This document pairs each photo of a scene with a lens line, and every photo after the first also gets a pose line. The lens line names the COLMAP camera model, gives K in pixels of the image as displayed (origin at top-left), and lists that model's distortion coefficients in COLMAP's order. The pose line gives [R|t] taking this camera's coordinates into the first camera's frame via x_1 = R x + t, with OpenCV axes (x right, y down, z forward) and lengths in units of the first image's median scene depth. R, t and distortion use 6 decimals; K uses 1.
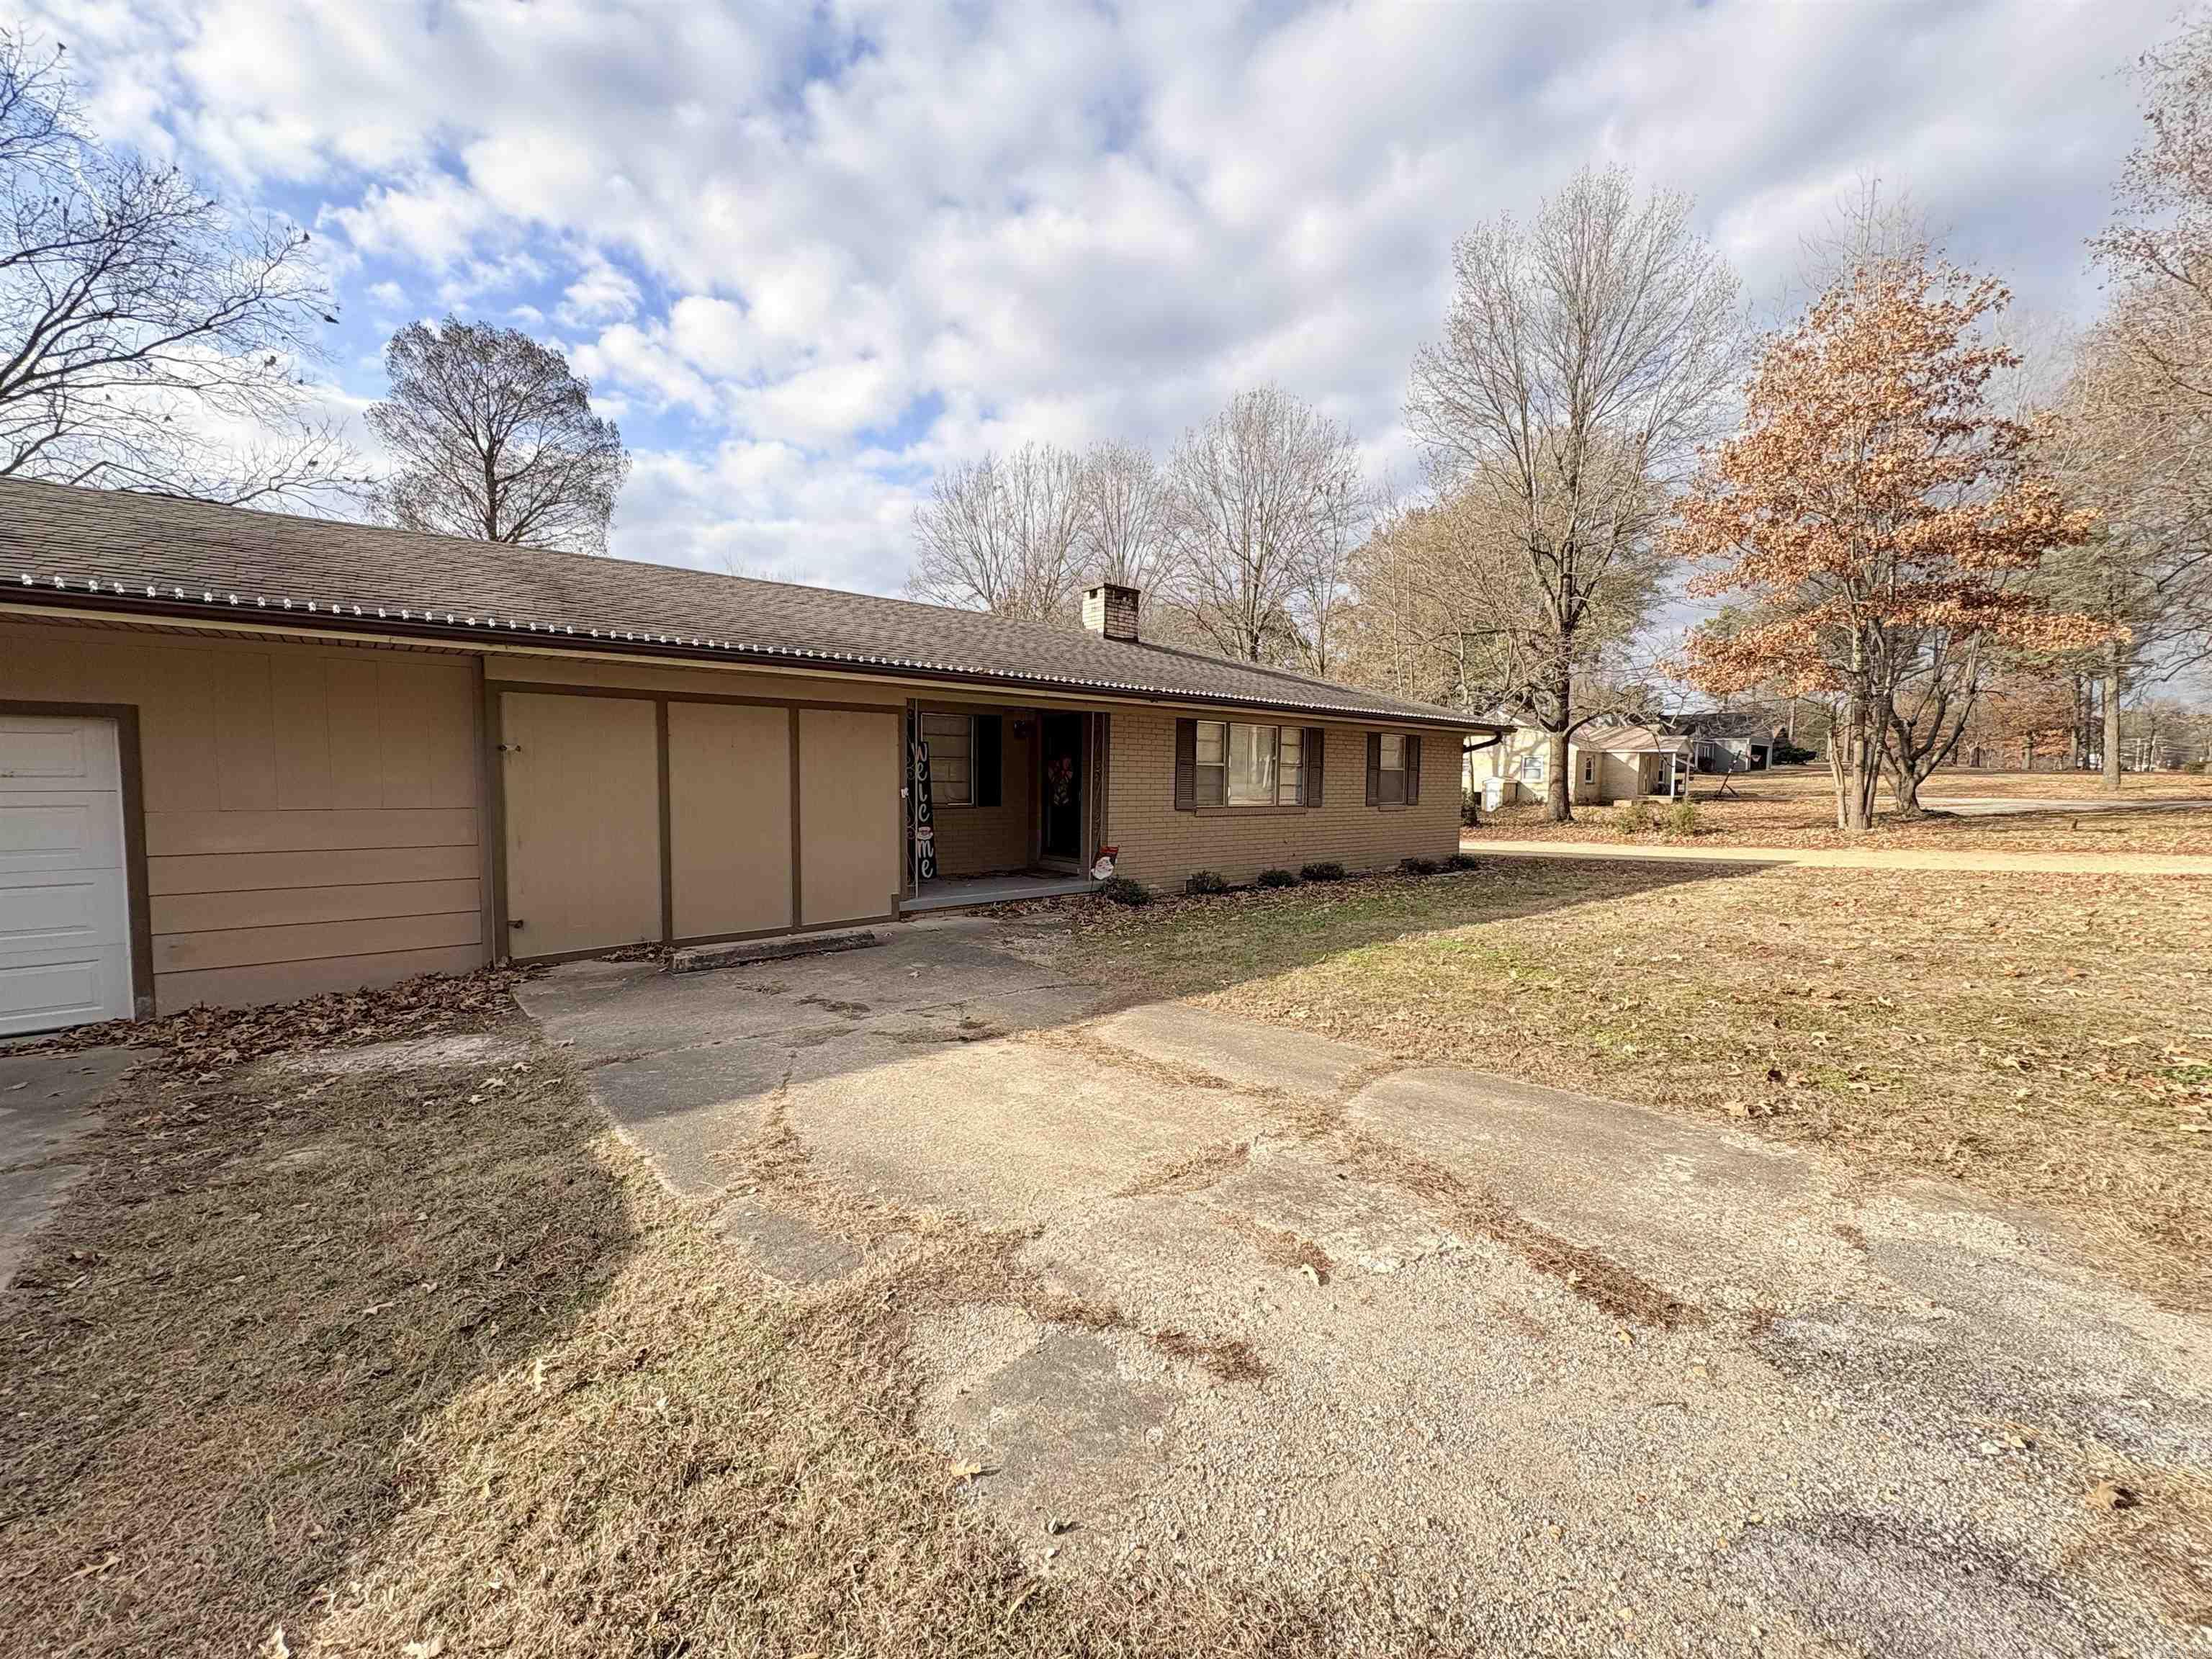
lens RADIAL K [[882.1, 0, 1104.8], [0, 882.1, 829.0], [0, 0, 1]] dist [-0.000329, 0.000619]
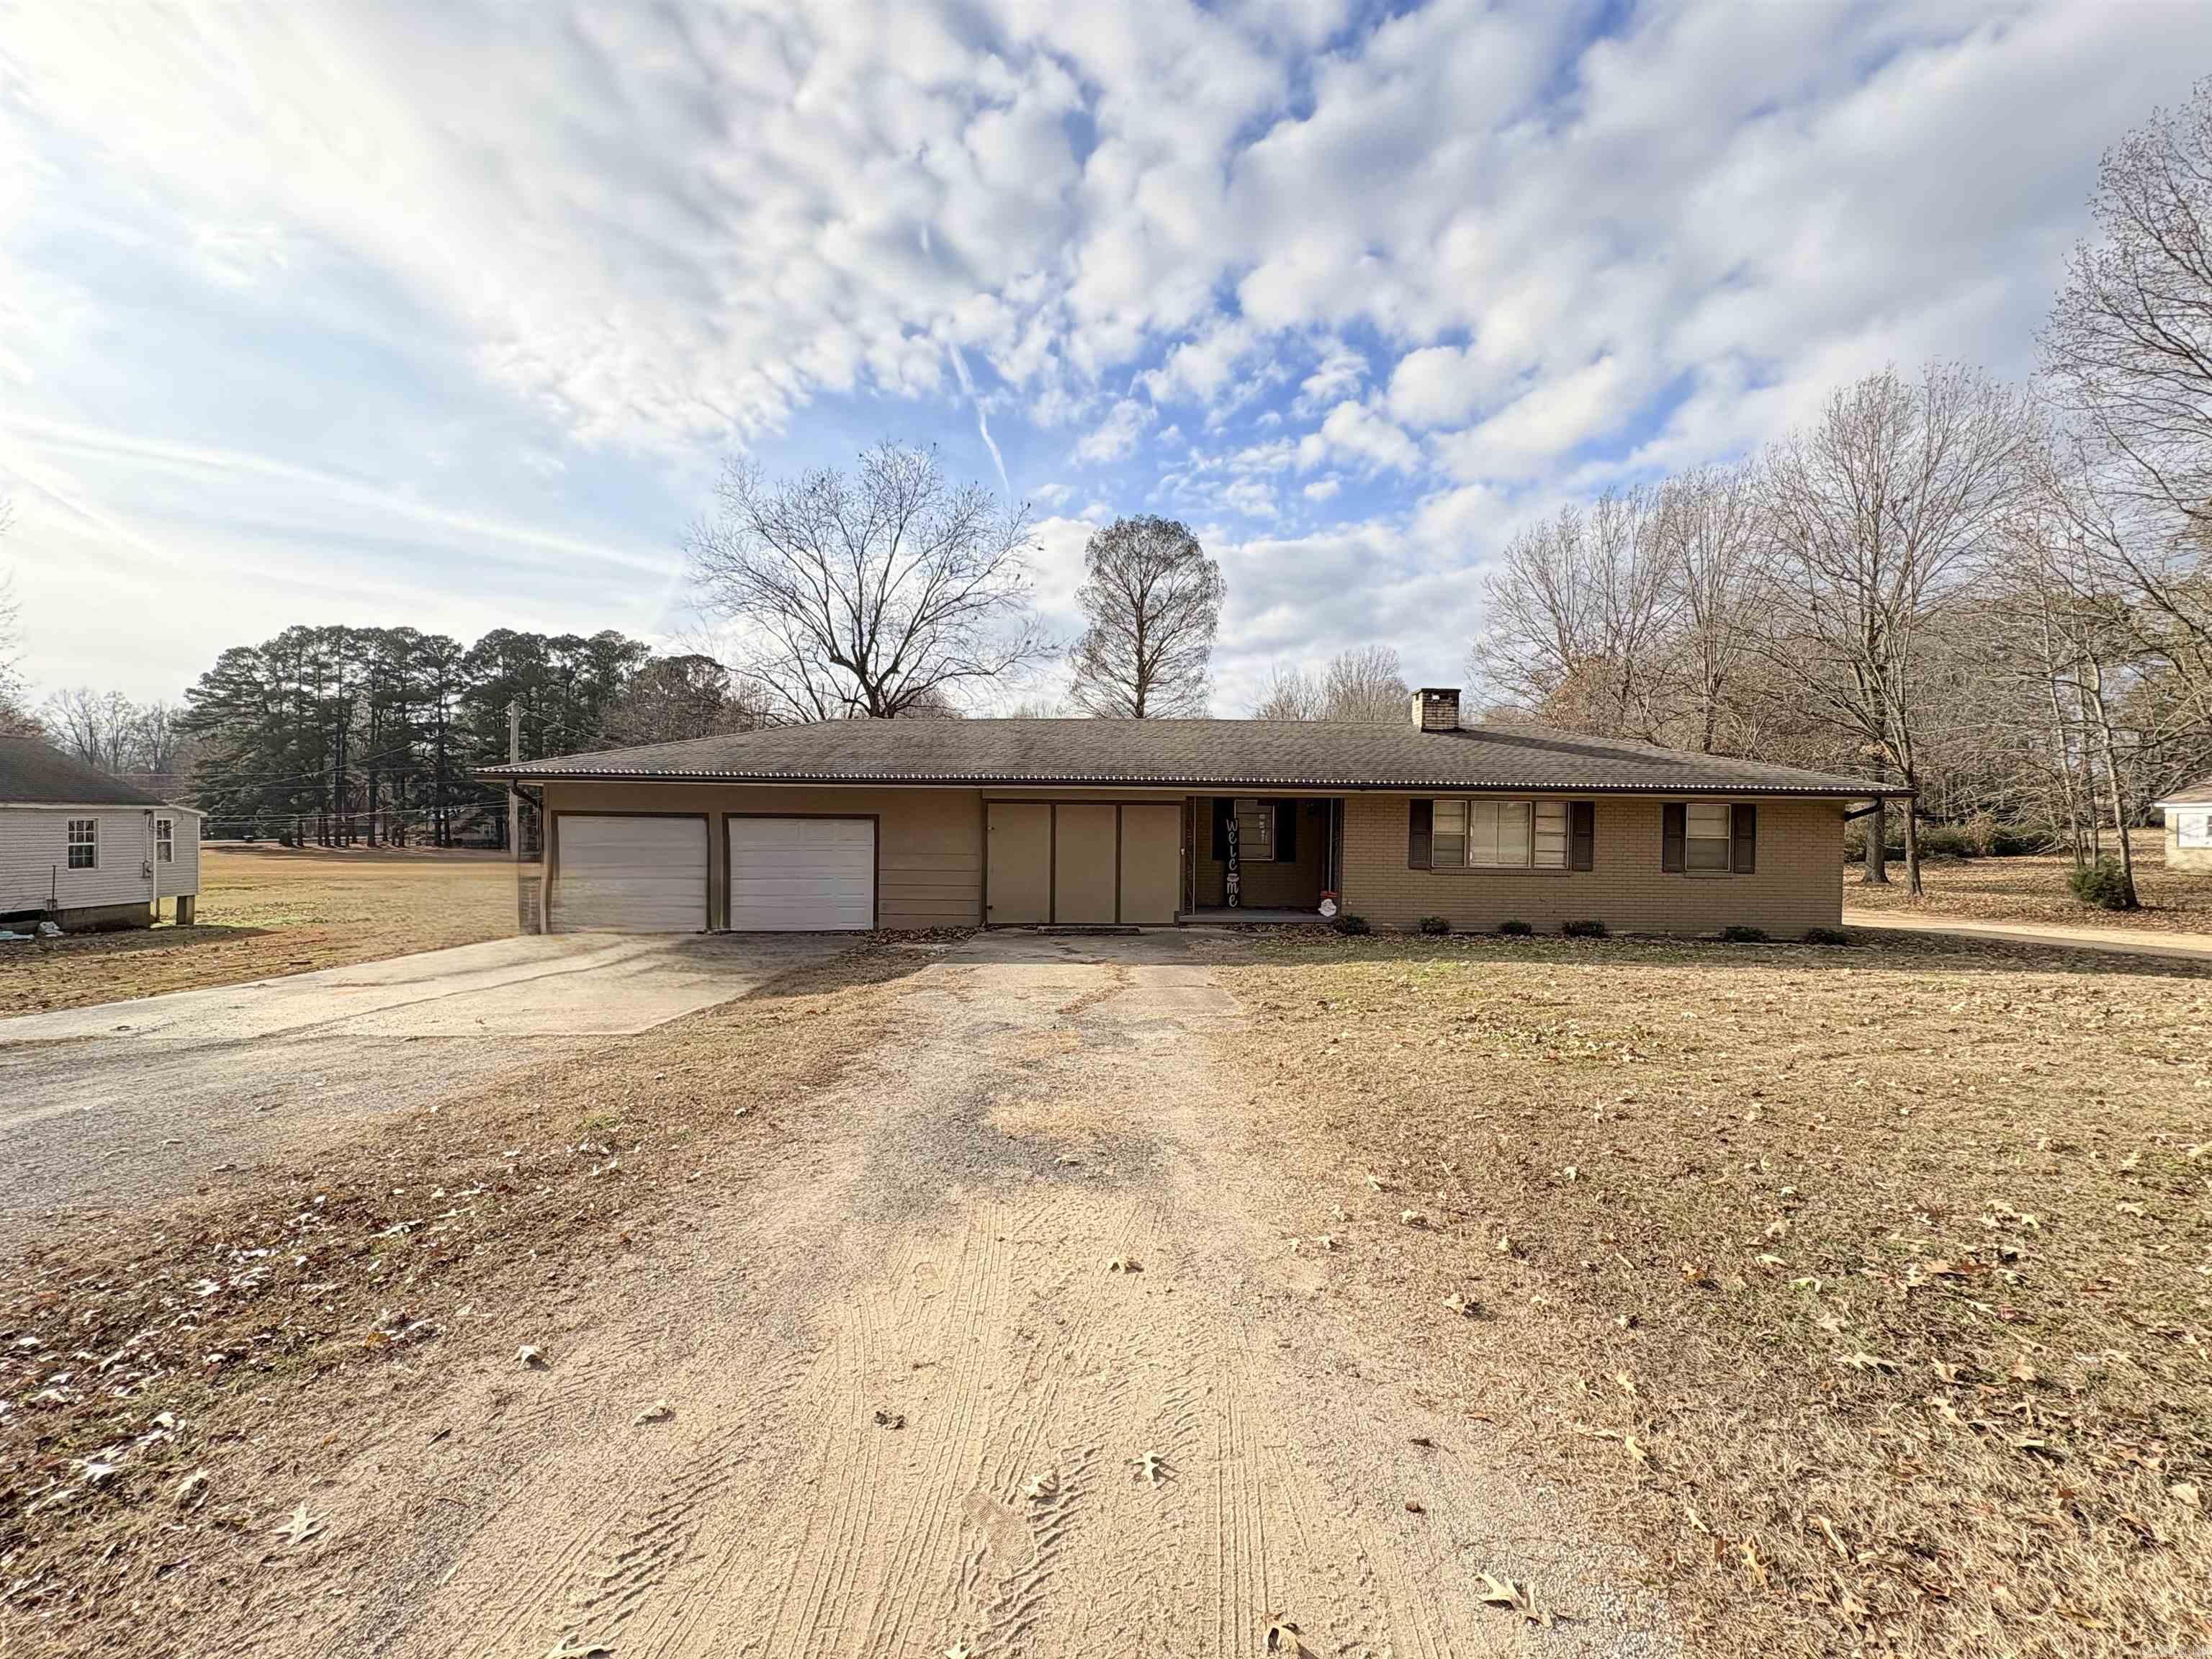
lens RADIAL K [[882.1, 0, 1104.8], [0, 882.1, 829.0], [0, 0, 1]] dist [-0.000329, 0.000619]
pose [[0.763187, 0.003655, -0.646167, 0.577746], [-0.041773, 0.998171, -0.043691, -0.003501], [0.644825, 0.060337, 0.761945, -0.308220]]
